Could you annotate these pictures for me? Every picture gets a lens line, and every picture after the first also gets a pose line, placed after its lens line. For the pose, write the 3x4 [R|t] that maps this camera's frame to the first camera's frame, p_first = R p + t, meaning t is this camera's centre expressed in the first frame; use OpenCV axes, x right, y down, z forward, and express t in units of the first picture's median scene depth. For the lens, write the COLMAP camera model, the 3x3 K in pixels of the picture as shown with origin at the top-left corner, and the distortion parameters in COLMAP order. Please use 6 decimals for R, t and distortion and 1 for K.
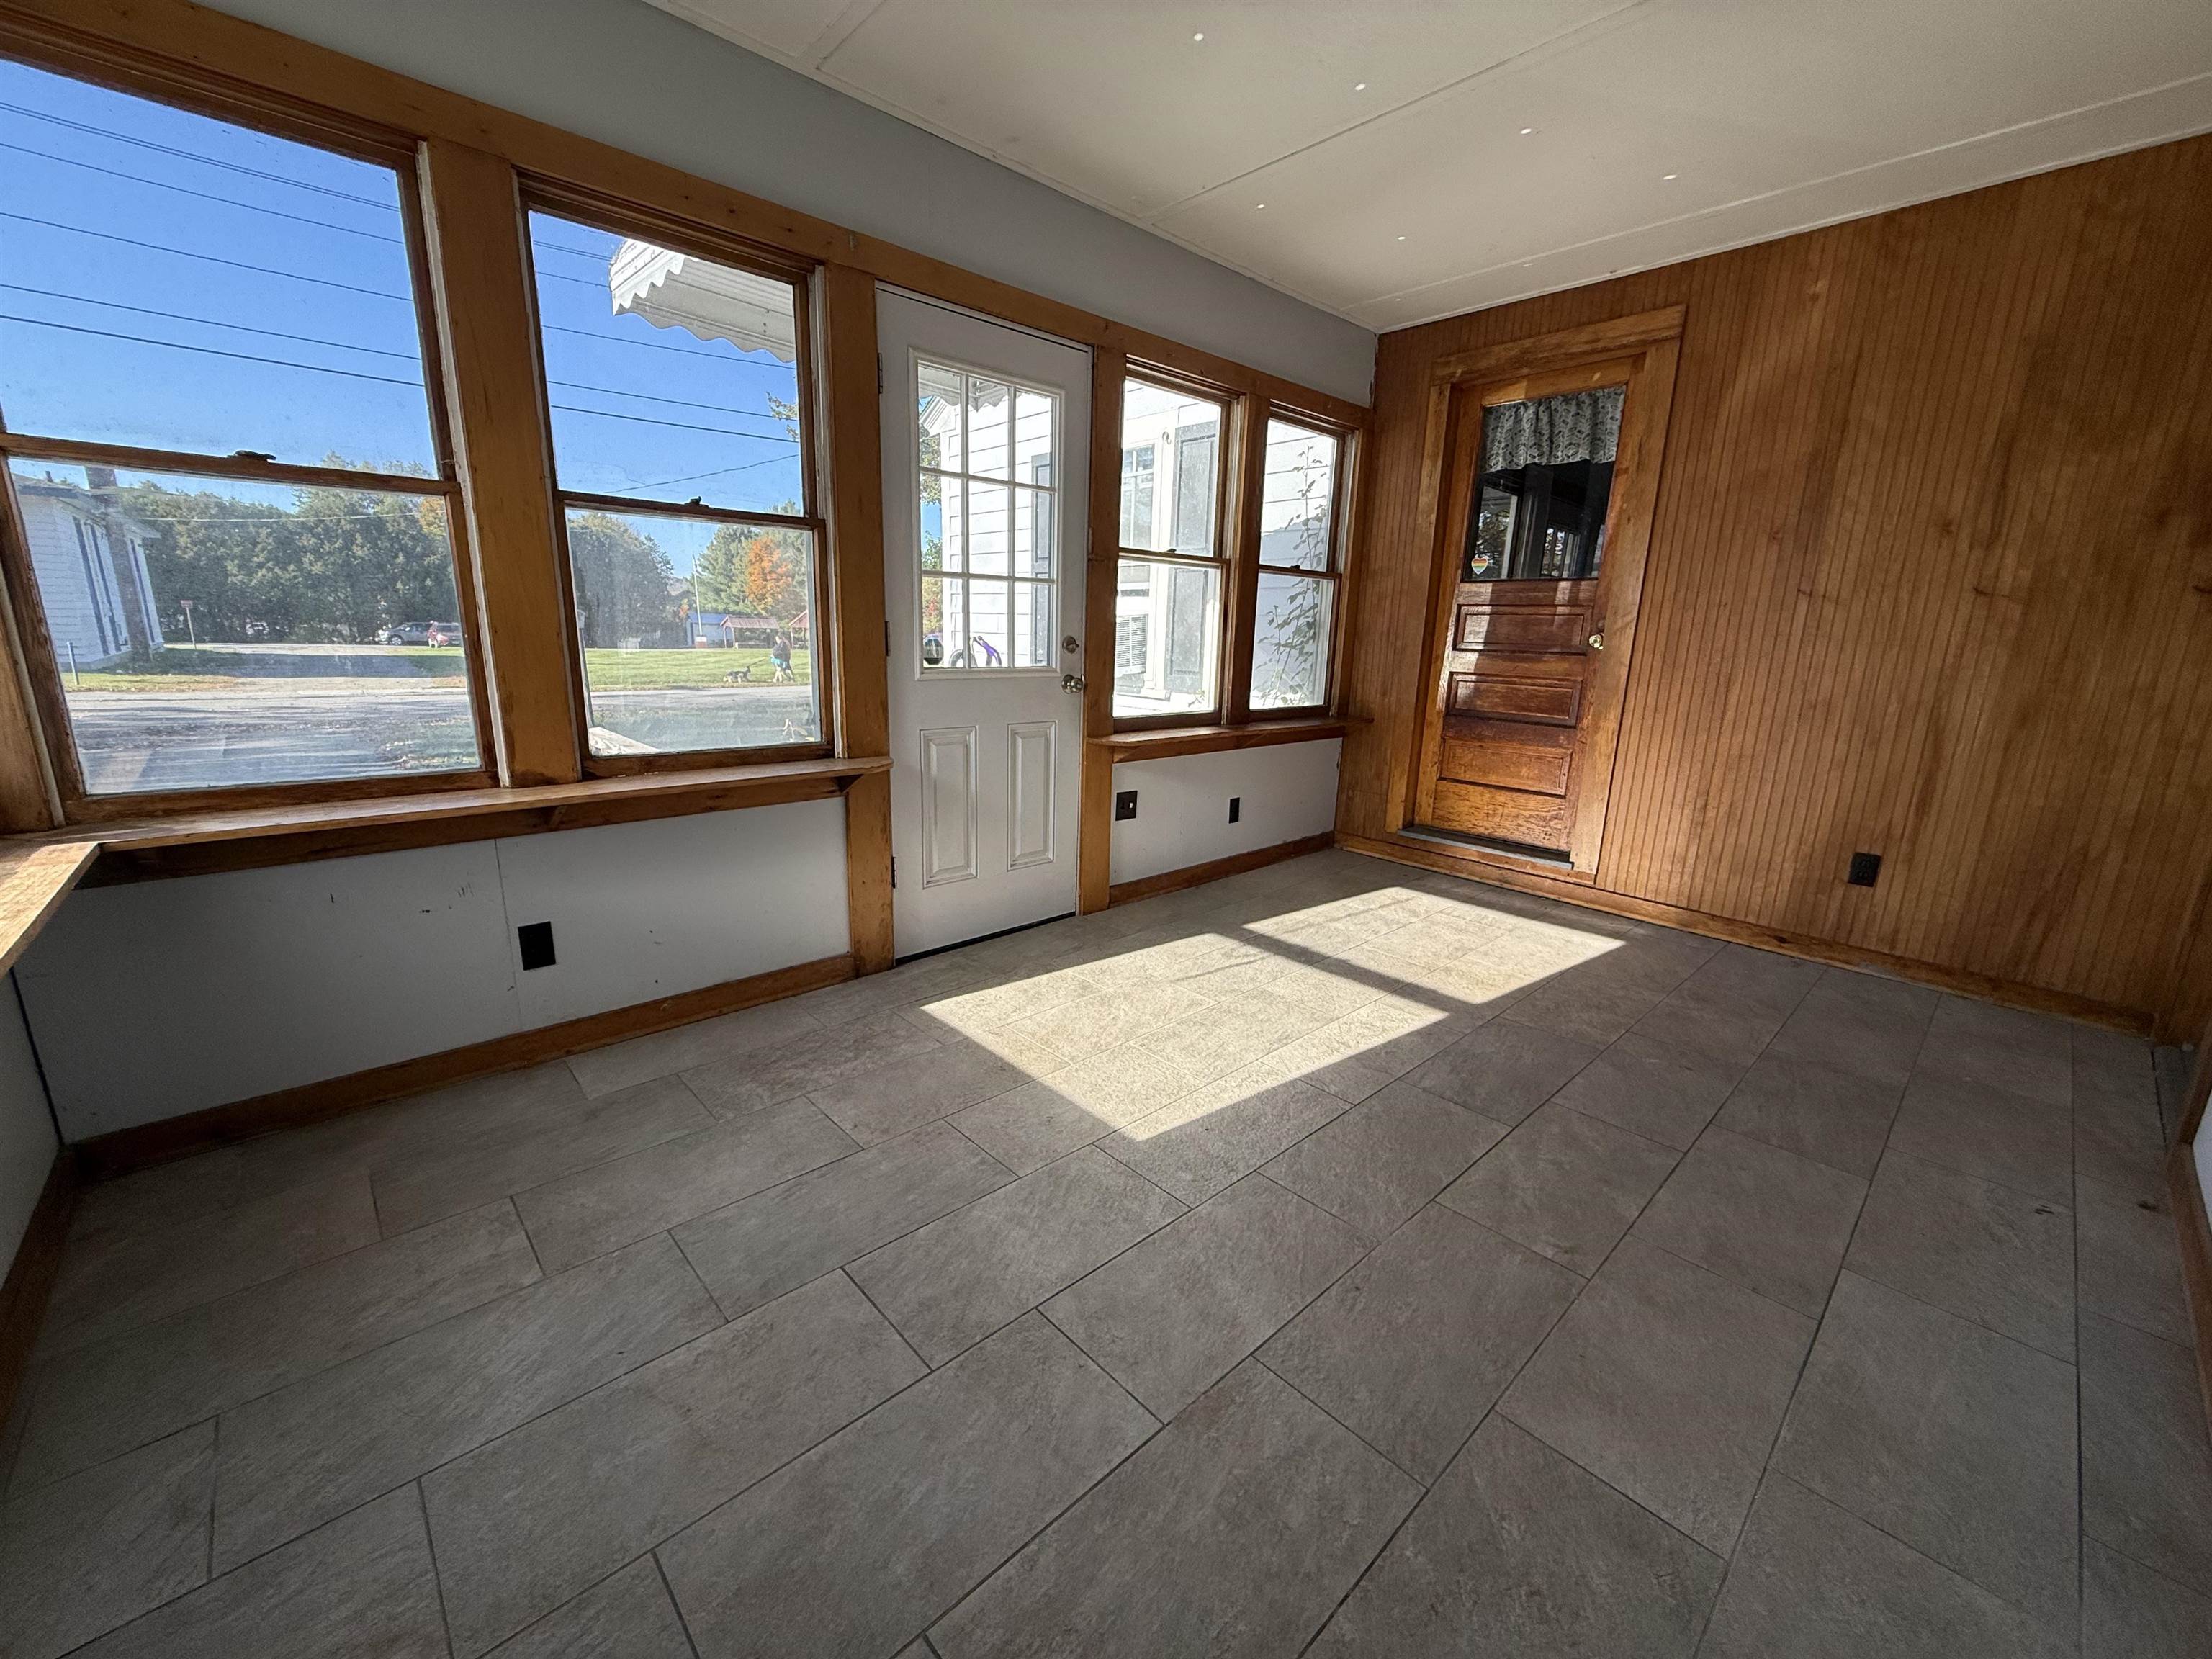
lens RADIAL K [[875.3, 0, 1106.0], [0, 875.3, 829.5], [0, 0, 1]] dist [-0.009456, -0.000024]
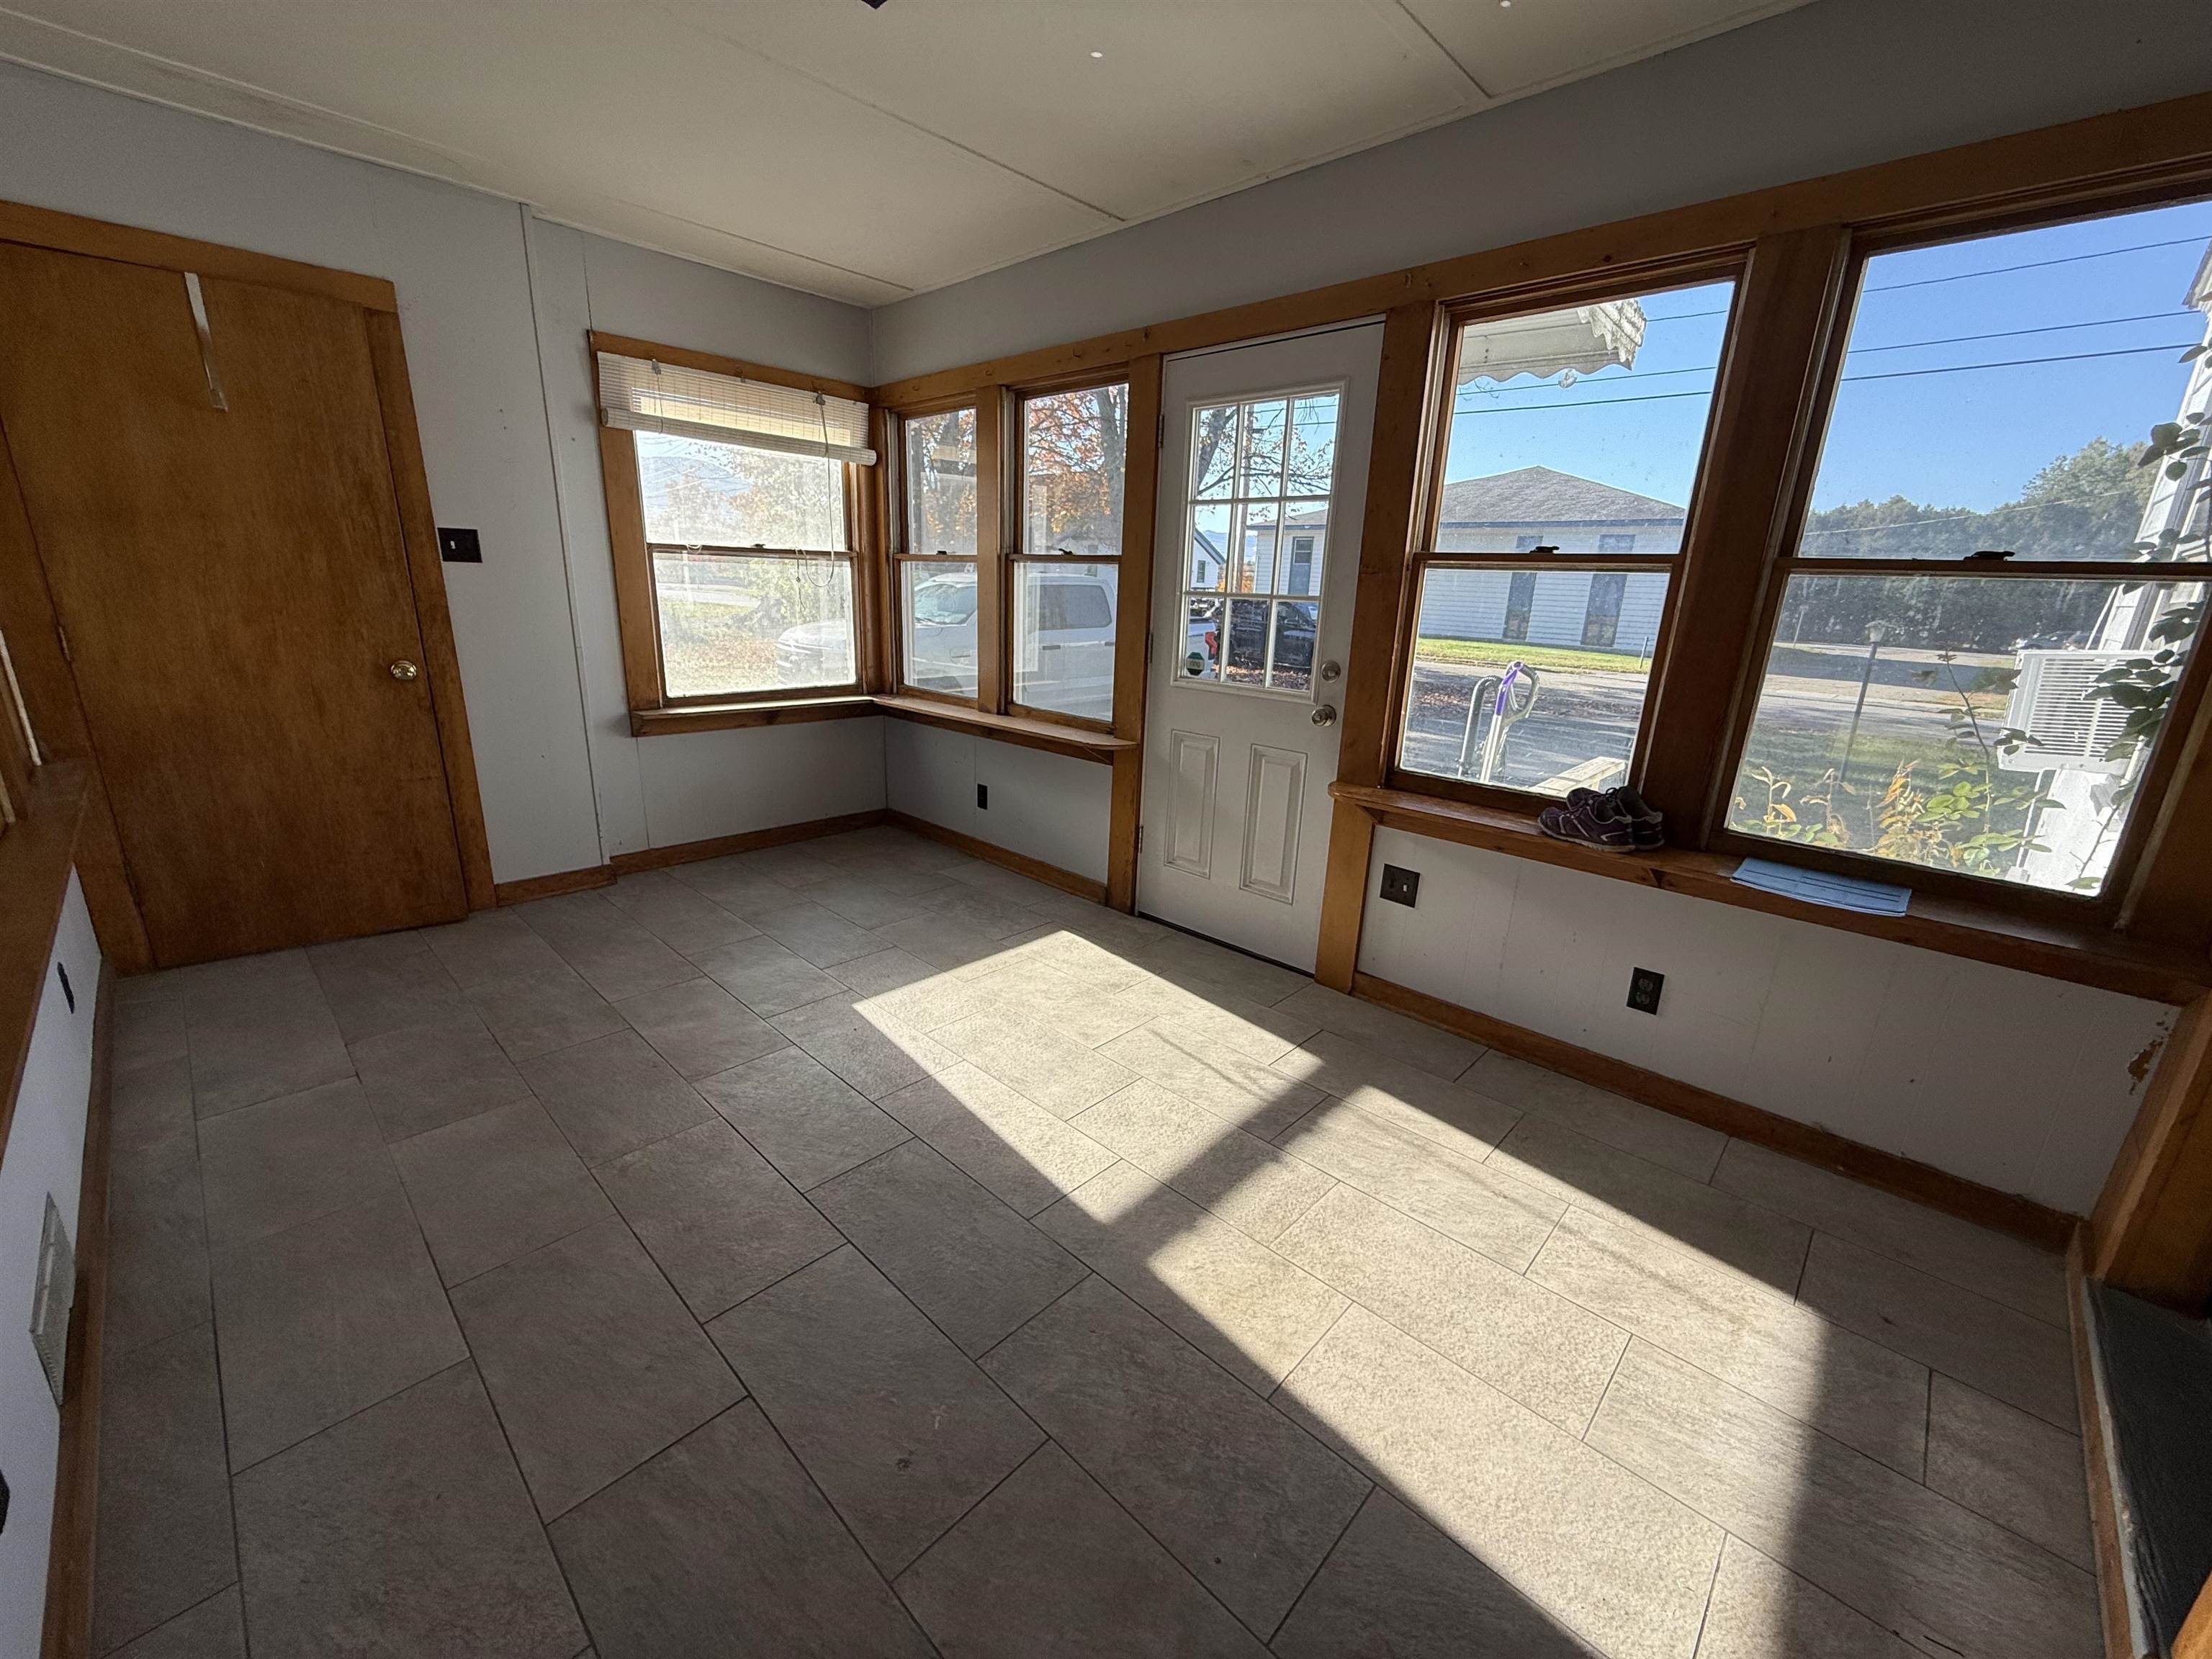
lens RADIAL K [[874.9, 0, 1106.0], [0, 874.9, 829.5], [0, 0, 1]] dist [0.000895, -0.000210]
pose [[0.062344, 0.235303, -0.969920, 0.937295], [-0.271010, 0.939289, 0.210452, -0.208417], [0.960555, 0.249738, 0.122329, 0.809786]]
